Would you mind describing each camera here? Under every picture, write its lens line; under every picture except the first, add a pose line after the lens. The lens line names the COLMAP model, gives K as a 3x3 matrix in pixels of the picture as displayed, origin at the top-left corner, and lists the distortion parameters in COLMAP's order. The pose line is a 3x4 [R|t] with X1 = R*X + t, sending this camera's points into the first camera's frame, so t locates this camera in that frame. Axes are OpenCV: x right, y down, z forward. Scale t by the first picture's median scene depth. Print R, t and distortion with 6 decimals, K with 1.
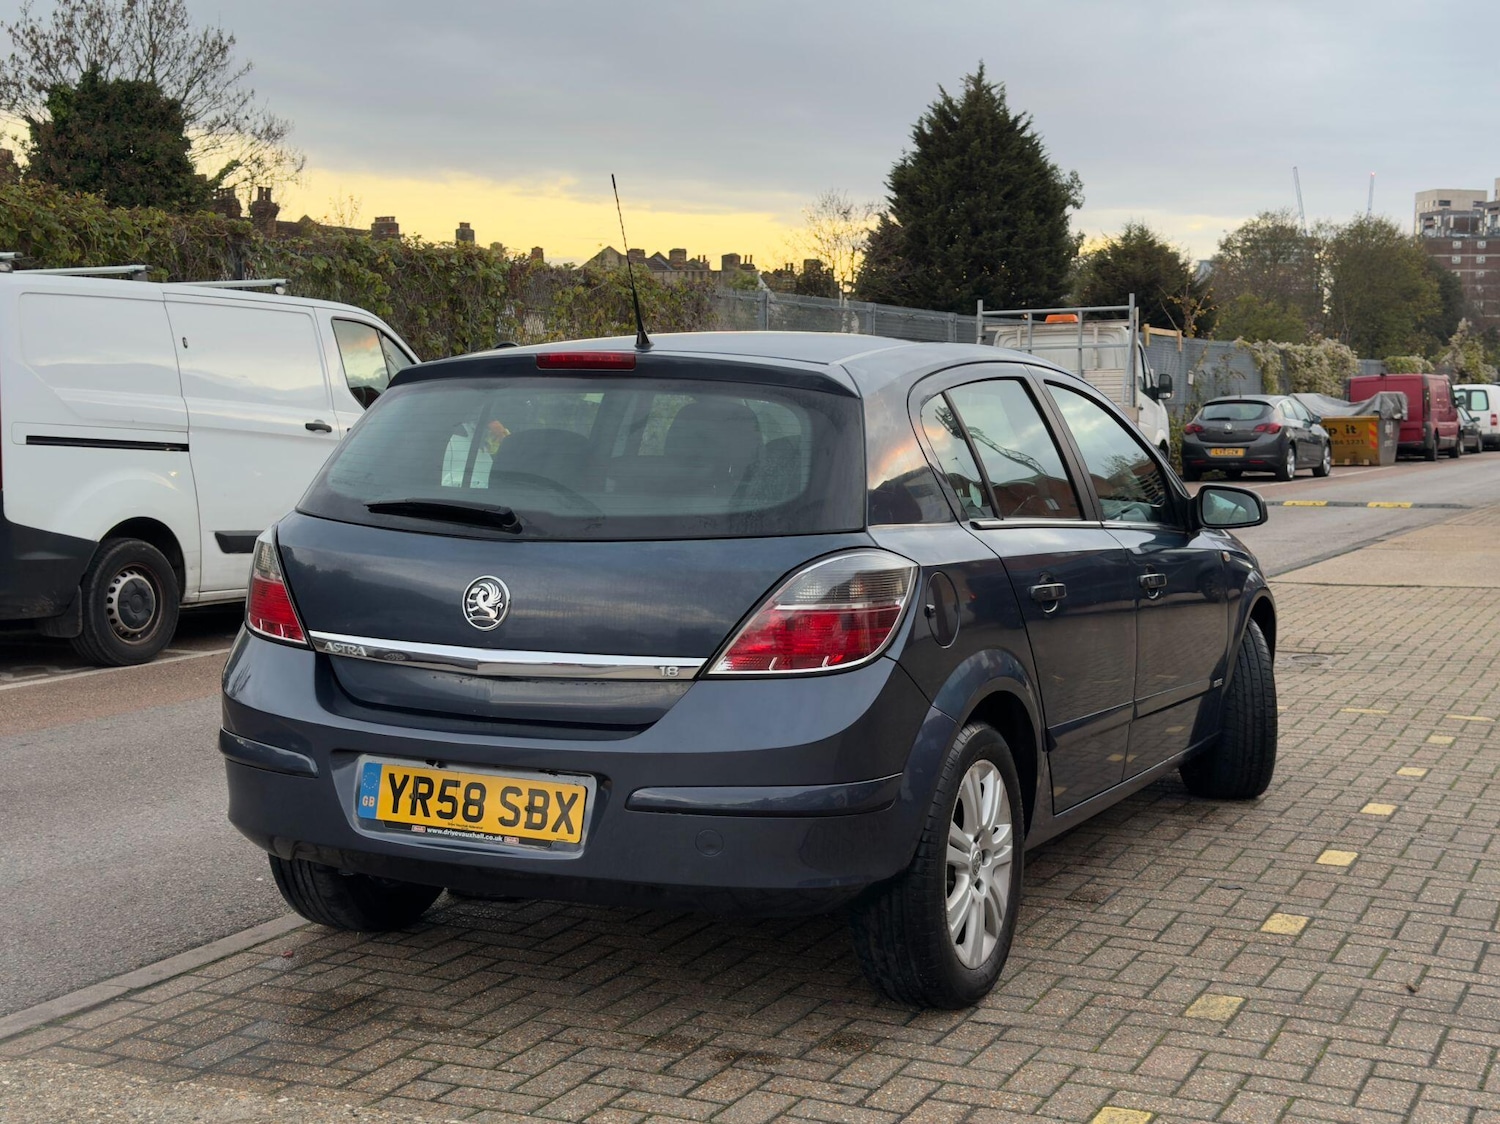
lens RADIAL K [[2104.0, 0, 742.2], [0, 2104.0, 564.3], [0, 0, 1]] dist [0.216152, -0.484800]
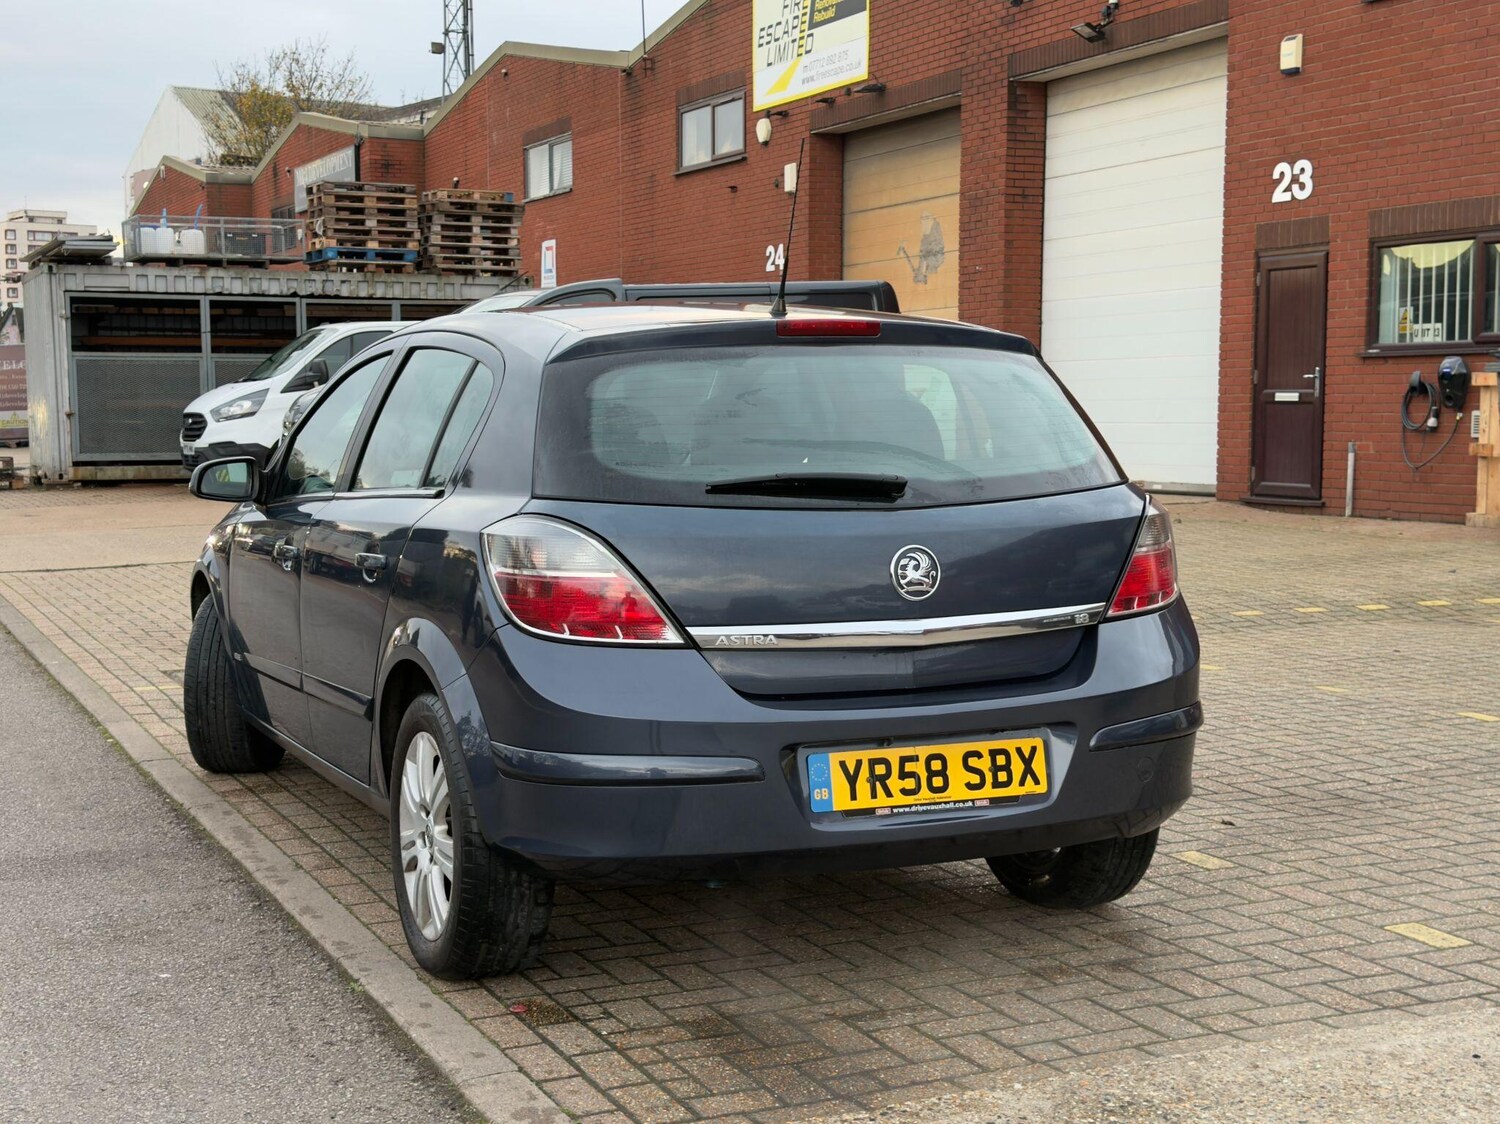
lens RADIAL K [[2141.6, 0, 742.3], [0, 2141.6, 569.1], [0, 0, 1]] dist [0.202373, -0.417726]
pose [[0.642134, -0.080514, 0.762353, -0.930318], [0.074288, 0.996324, 0.042650, -0.031862], [-0.762985, 0.029247, 0.645755, 0.411609]]
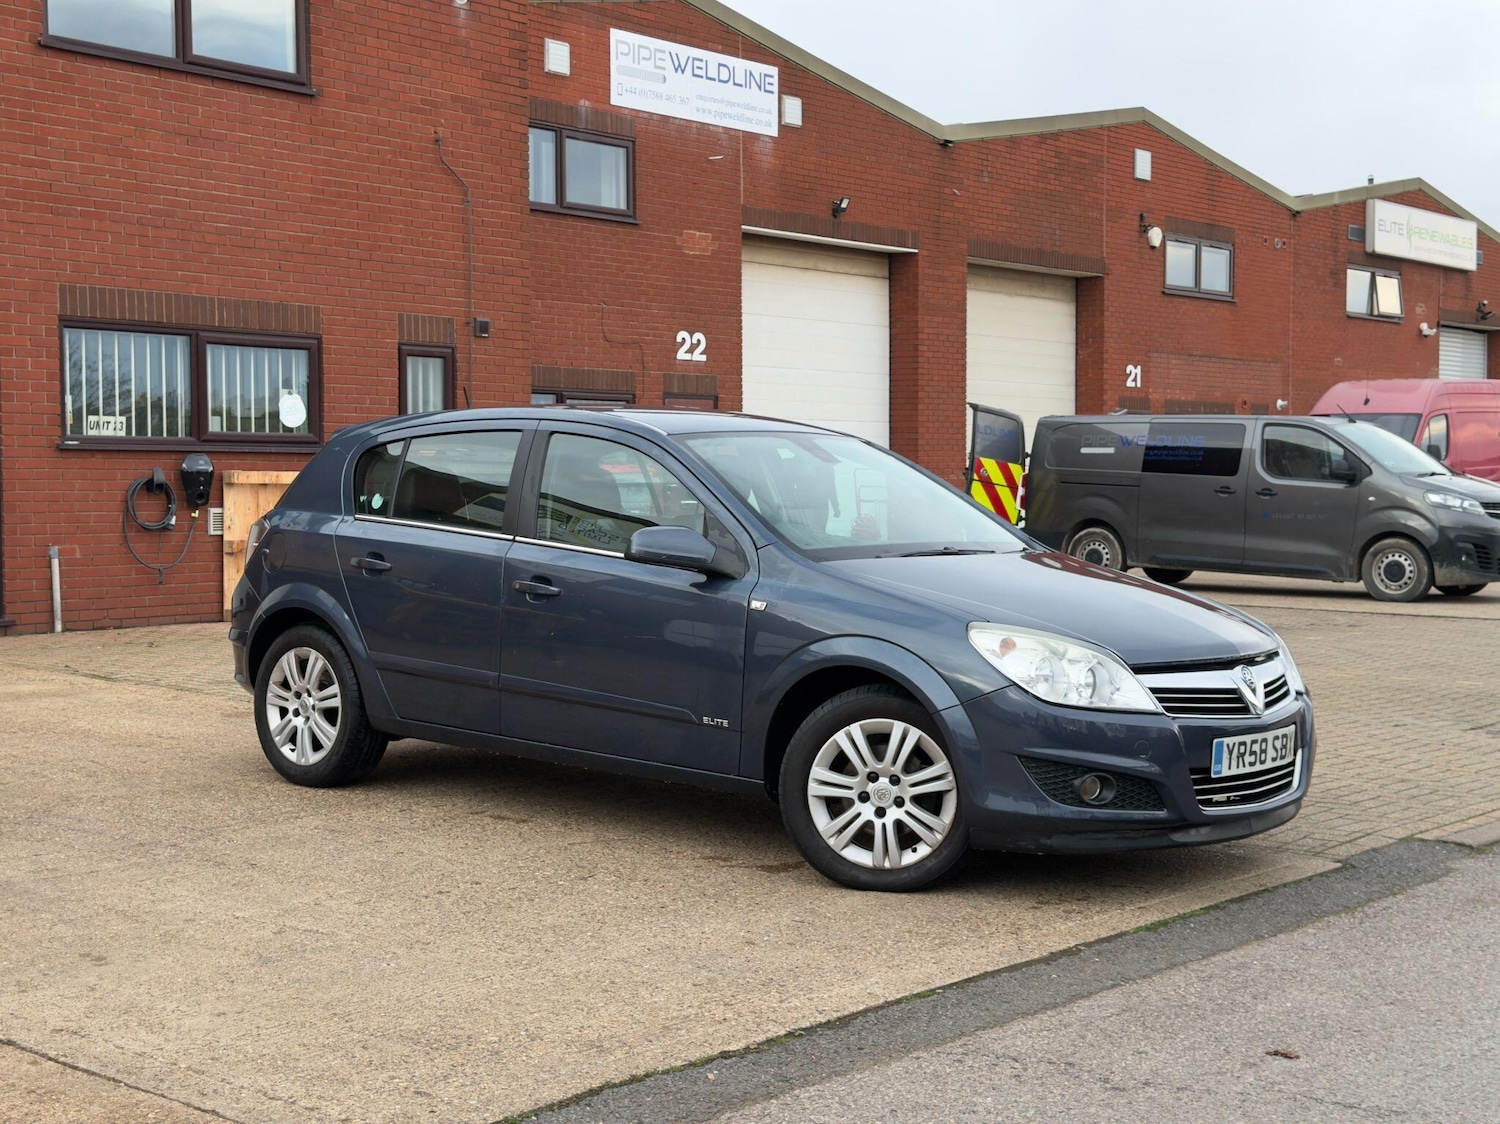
lens RADIAL K [[2104.0, 0, 742.2], [0, 2104.0, 564.3], [0, 0, 1]] dist [0.216152, -0.484800]
pose [[-0.967007, -0.026664, 0.253349, 1.003299], [0.004021, 0.992786, 0.119833, -0.401327], [-0.254716, 0.116898, -0.959924, 5.320867]]
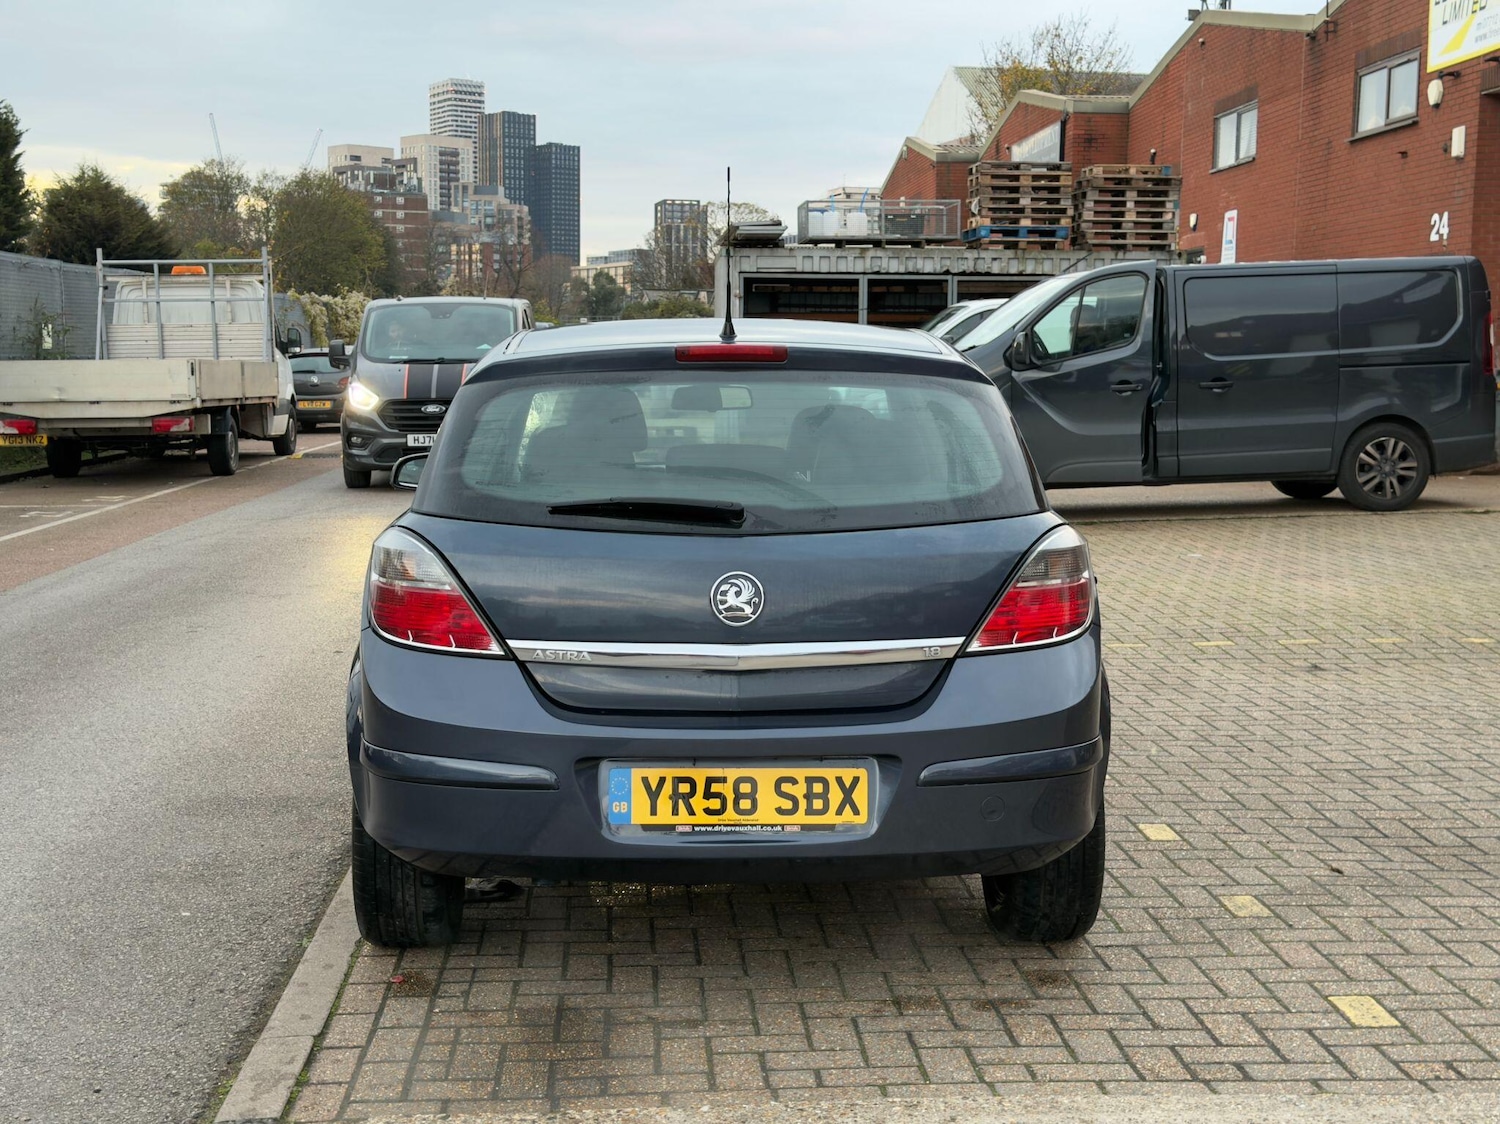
lens RADIAL K [[2104.0, 0, 742.2], [0, 2104.0, 564.3], [0, 0, 1]] dist [0.216152, -0.484800]
pose [[0.871653, -0.056043, 0.486908, -0.604455], [0.043672, 0.998370, 0.036732, -0.034756], [-0.488173, -0.010754, 0.872681, 0.119426]]
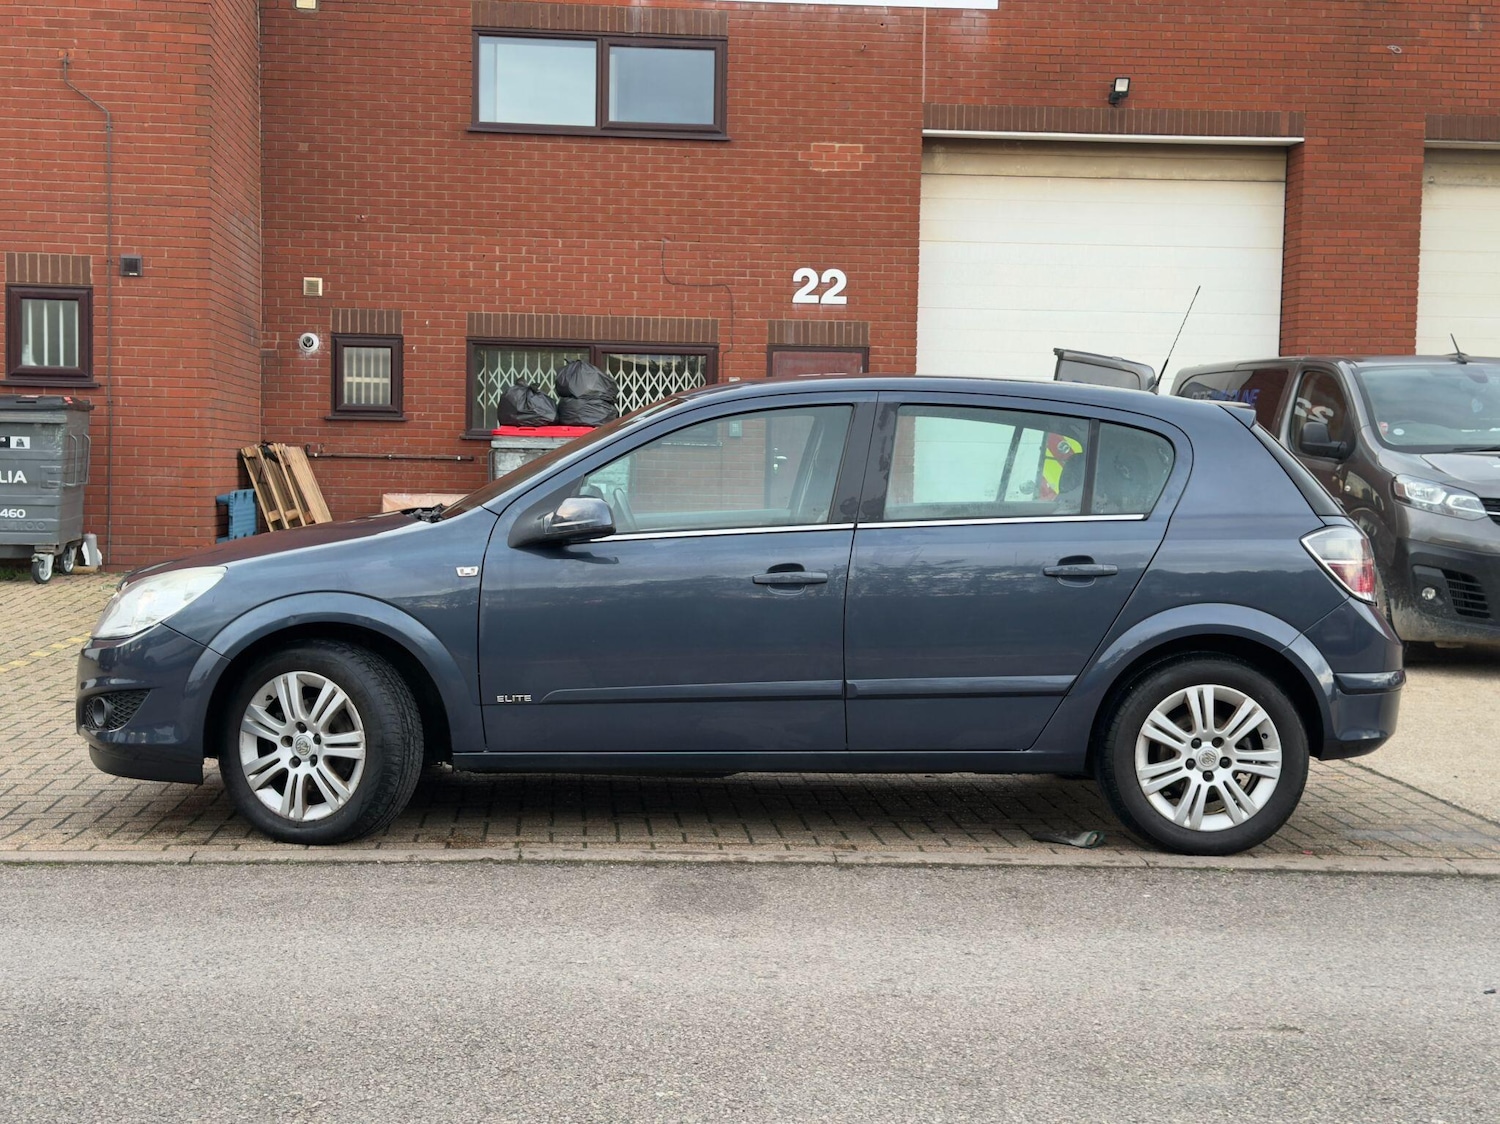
lens RADIAL K [[2134.7, 0, 738.3], [0, 2134.7, 545.2], [0, 0, 1]] dist [0.213353, -0.465773]
pose [[-0.496753, -0.059614, 0.865842, -1.392176], [0.039828, 0.995021, 0.091359, -0.175757], [-0.866978, 0.079867, -0.491906, 2.311107]]
